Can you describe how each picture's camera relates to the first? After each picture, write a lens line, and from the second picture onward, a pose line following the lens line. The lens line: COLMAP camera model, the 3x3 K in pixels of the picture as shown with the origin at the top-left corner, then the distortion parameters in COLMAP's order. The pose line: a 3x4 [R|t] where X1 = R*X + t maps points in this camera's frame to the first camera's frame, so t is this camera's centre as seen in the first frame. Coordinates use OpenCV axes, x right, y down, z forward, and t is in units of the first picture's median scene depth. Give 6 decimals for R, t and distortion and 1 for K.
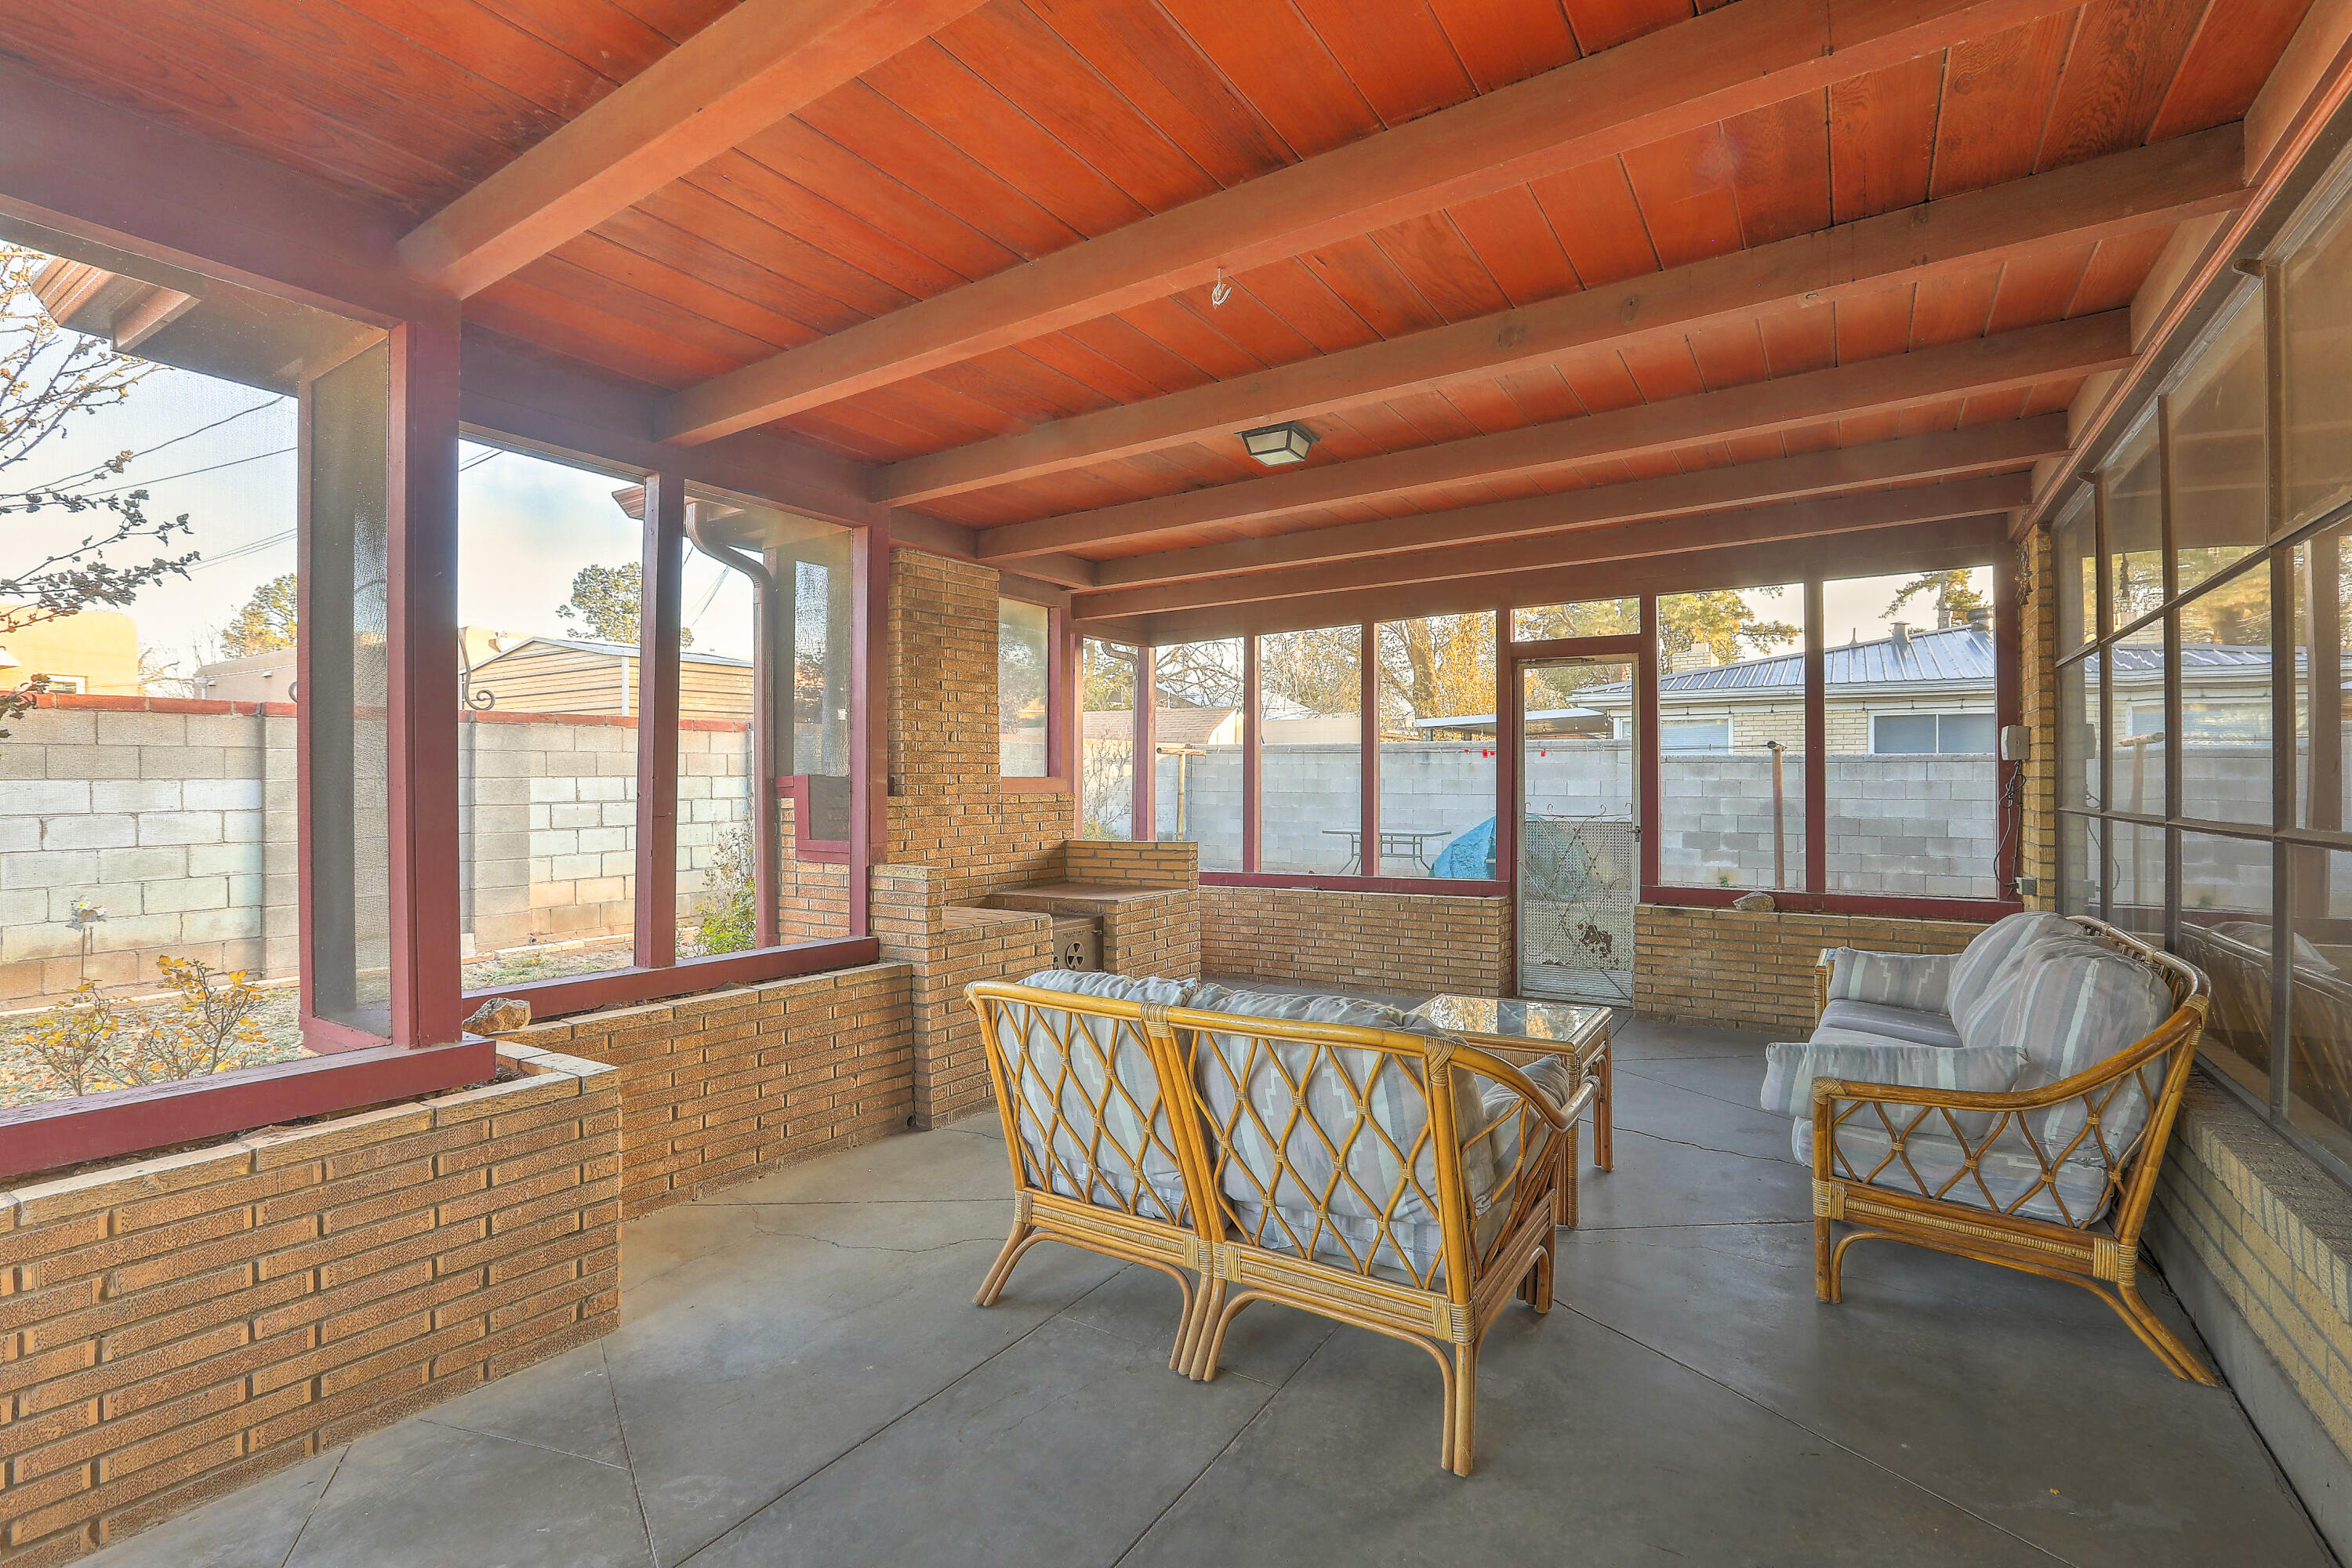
lens RADIAL K [[1064.1, 0, 1179.4], [0, 1064.1, 781.3], [0, 0, 1]] dist [-0.047894, 0.015001]
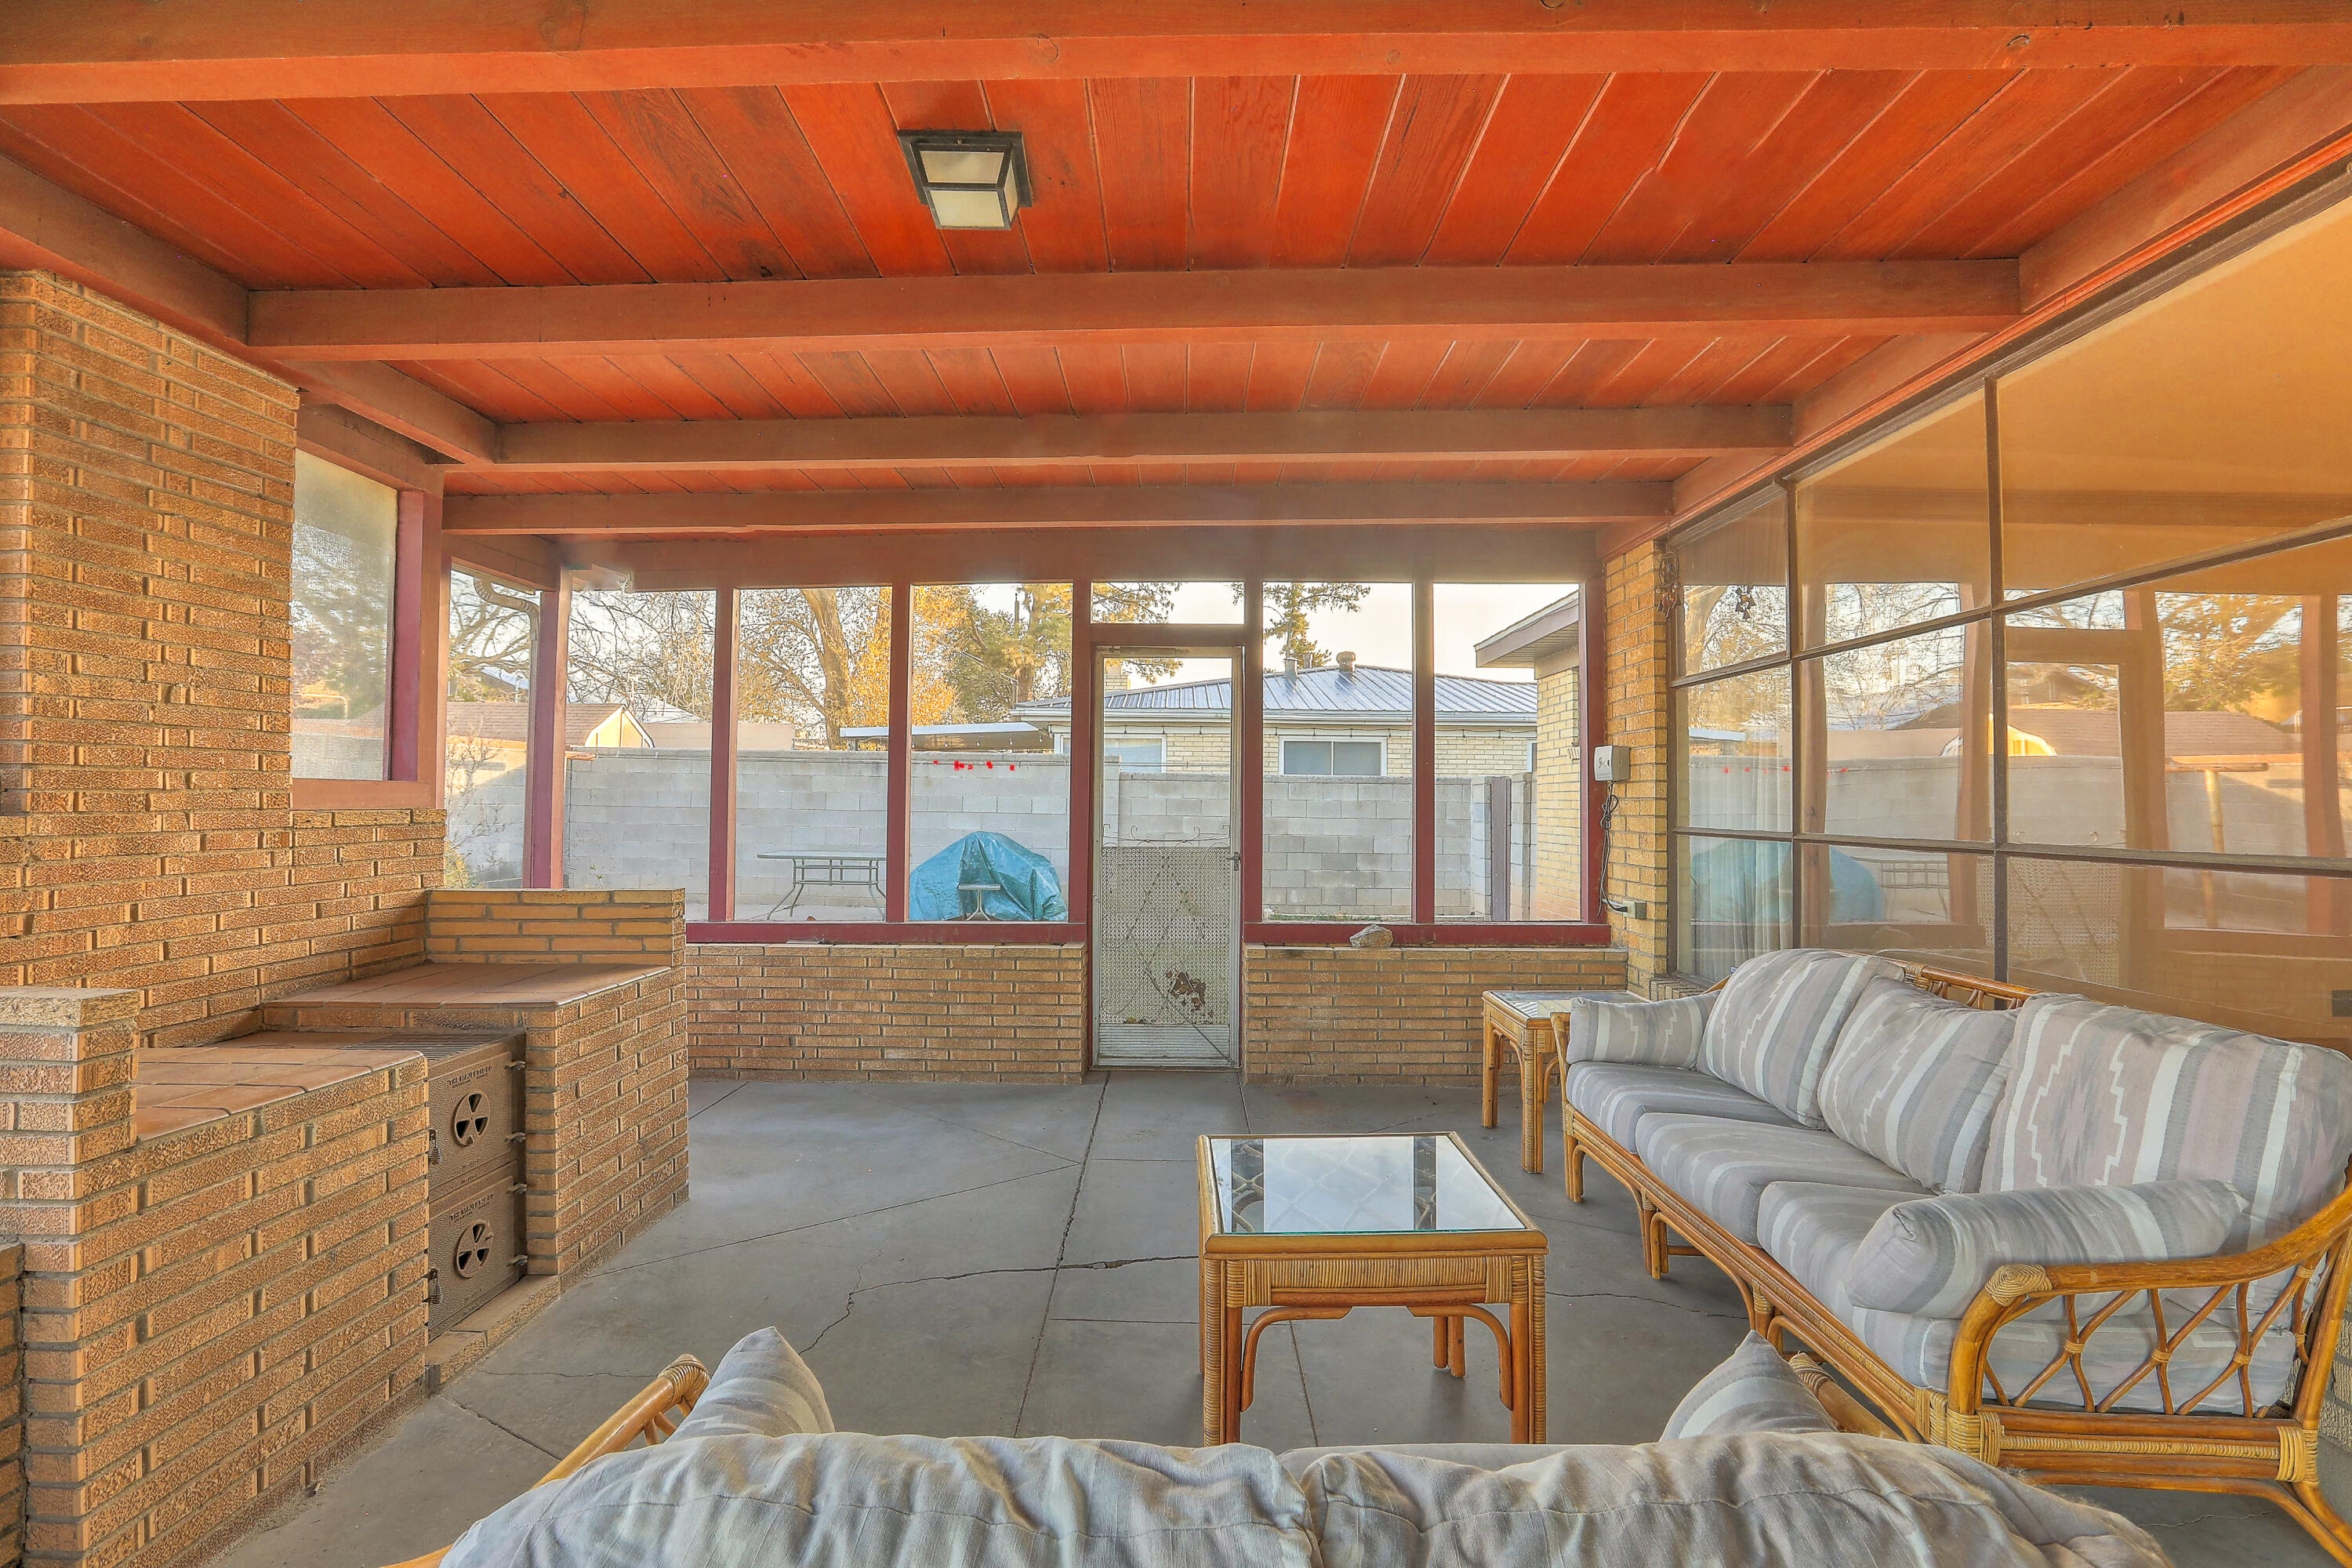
lens RADIAL K [[1172.8, 0, 1279.1], [0, 1172.8, 782.5], [0, 0, 1]] dist [-0.059437, 0.021777]
pose [[0.844766, 0.017156, 0.534861, -0.046344], [-0.010387, 0.999823, -0.015666, 0.001515], [-0.535035, 0.007678, 0.844795, 0.217100]]
